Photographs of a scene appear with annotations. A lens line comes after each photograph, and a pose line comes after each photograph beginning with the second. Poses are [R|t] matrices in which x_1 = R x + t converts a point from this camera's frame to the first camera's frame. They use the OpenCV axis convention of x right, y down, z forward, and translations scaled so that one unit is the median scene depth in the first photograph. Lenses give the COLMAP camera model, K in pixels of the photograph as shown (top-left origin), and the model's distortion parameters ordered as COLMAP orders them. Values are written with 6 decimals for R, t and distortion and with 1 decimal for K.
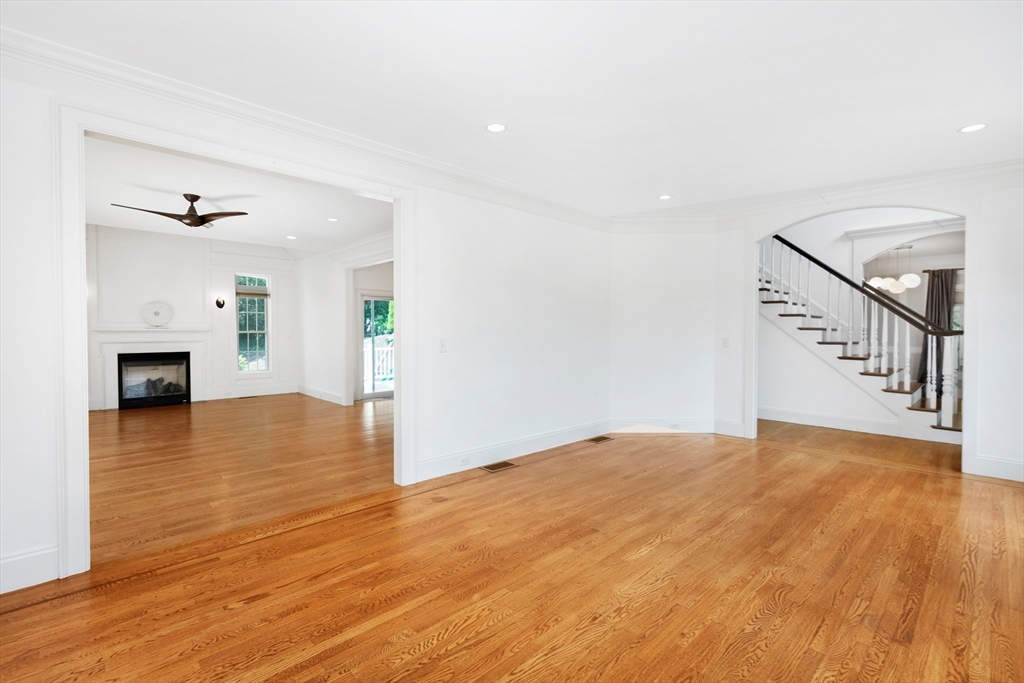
lens RADIAL K [[465.4, 0, 509.9], [0, 465.4, 338.8], [0, 0, 1]] dist [0.000393, 0.000265]
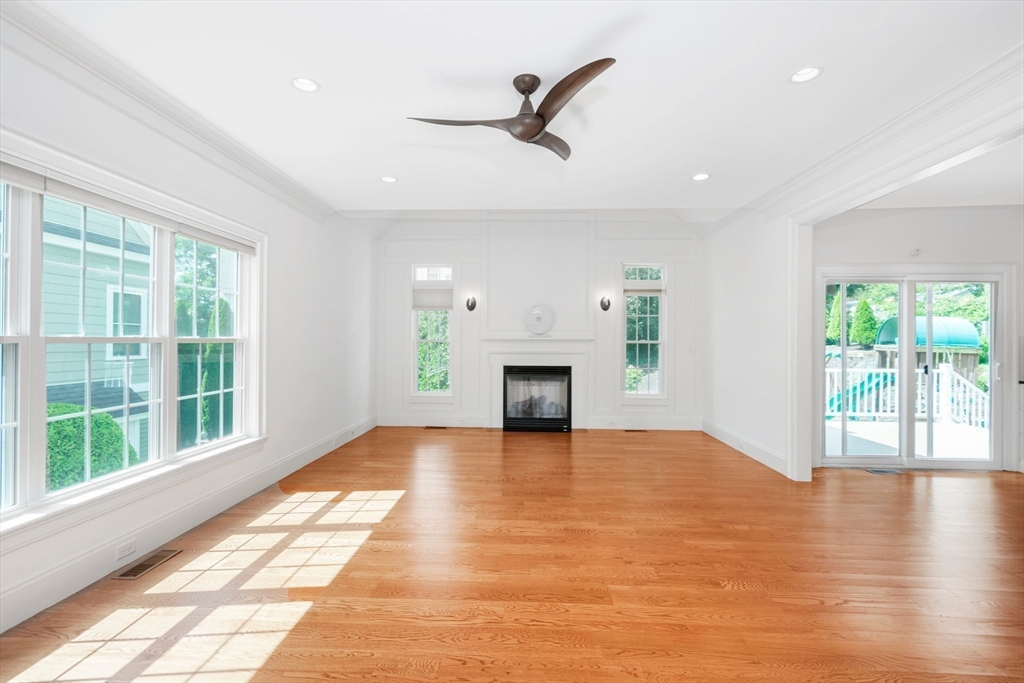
lens RADIAL K [[465.4, 0, 509.9], [0, 465.4, 338.8], [0, 0, 1]] dist [0.000393, 0.000265]
pose [[0.697387, -0.001746, -0.716693, -0.183863], [-0.016119, 0.999706, -0.018120, -0.003089], [0.716514, 0.024189, 0.697154, 0.360581]]
